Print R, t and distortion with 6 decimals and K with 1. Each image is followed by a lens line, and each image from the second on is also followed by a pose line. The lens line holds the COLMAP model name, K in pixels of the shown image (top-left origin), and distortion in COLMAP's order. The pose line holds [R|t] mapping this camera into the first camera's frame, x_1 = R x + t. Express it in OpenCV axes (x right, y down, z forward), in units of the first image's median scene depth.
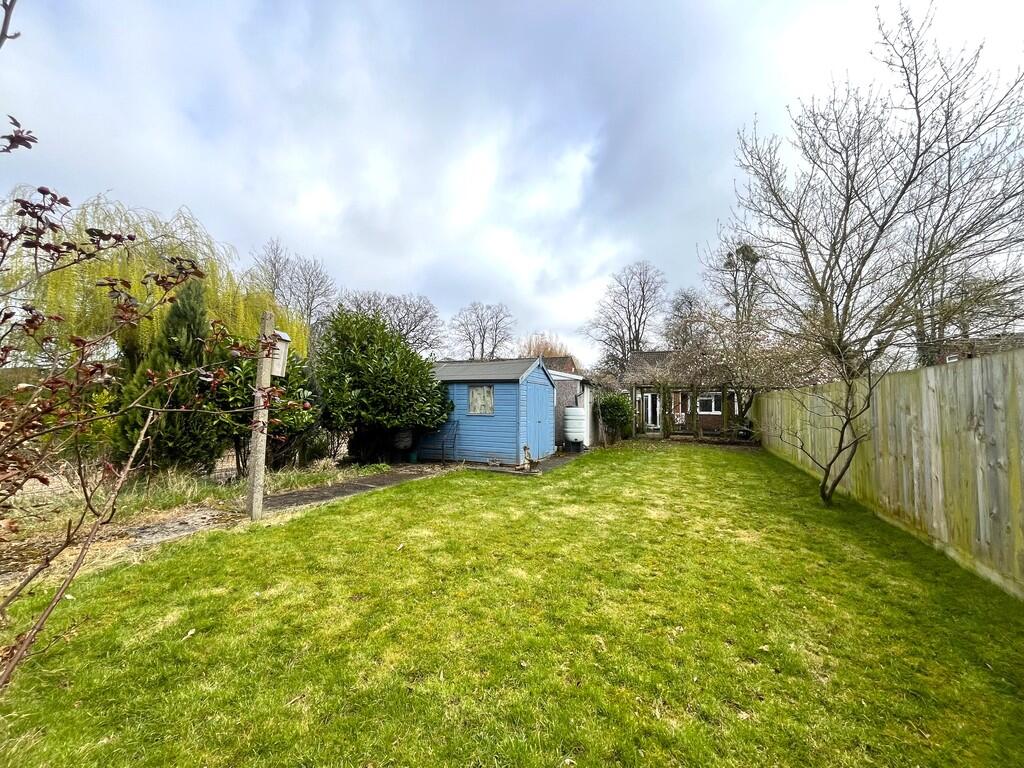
lens RADIAL K [[413.4, 0, 510.7], [0, 413.4, 386.7], [0, 0, 1]] dist [-0.002417, -0.000362]
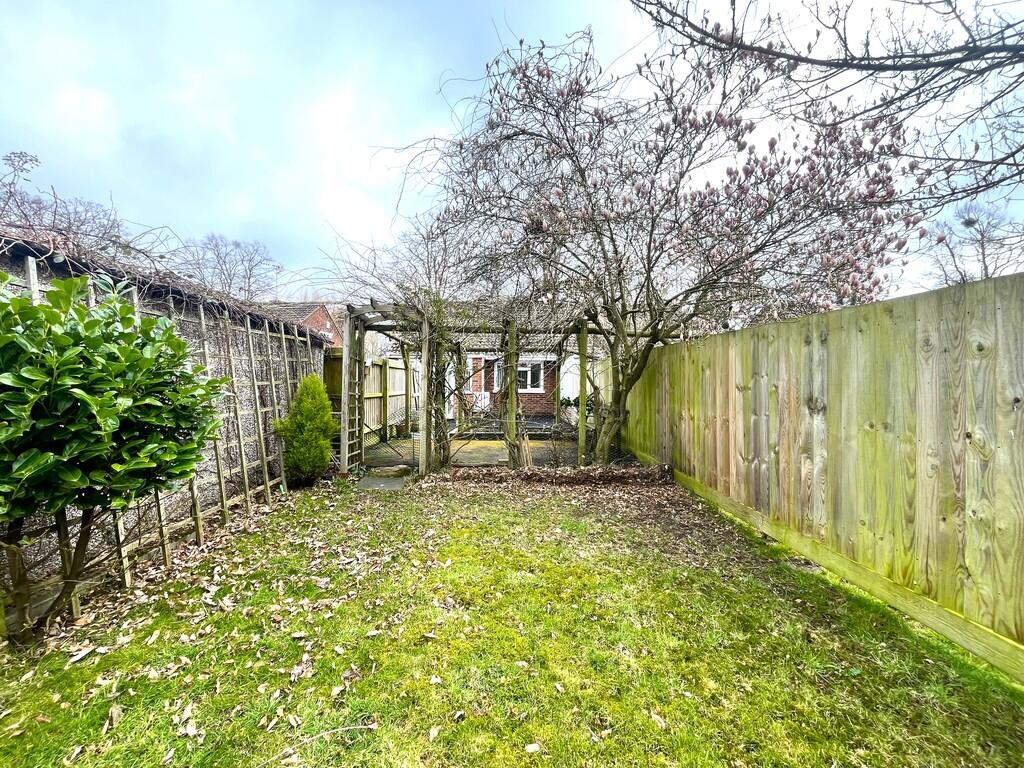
lens RADIAL K [[413.4, 0, 510.7], [0, 413.4, 386.7], [0, 0, 1]] dist [-0.002417, -0.000362]
pose [[0.900313, -0.010753, 0.435111, 0.187494], [-0.014105, 0.998449, 0.053861, 0.023799], [-0.435015, -0.054629, 0.898764, 0.445969]]
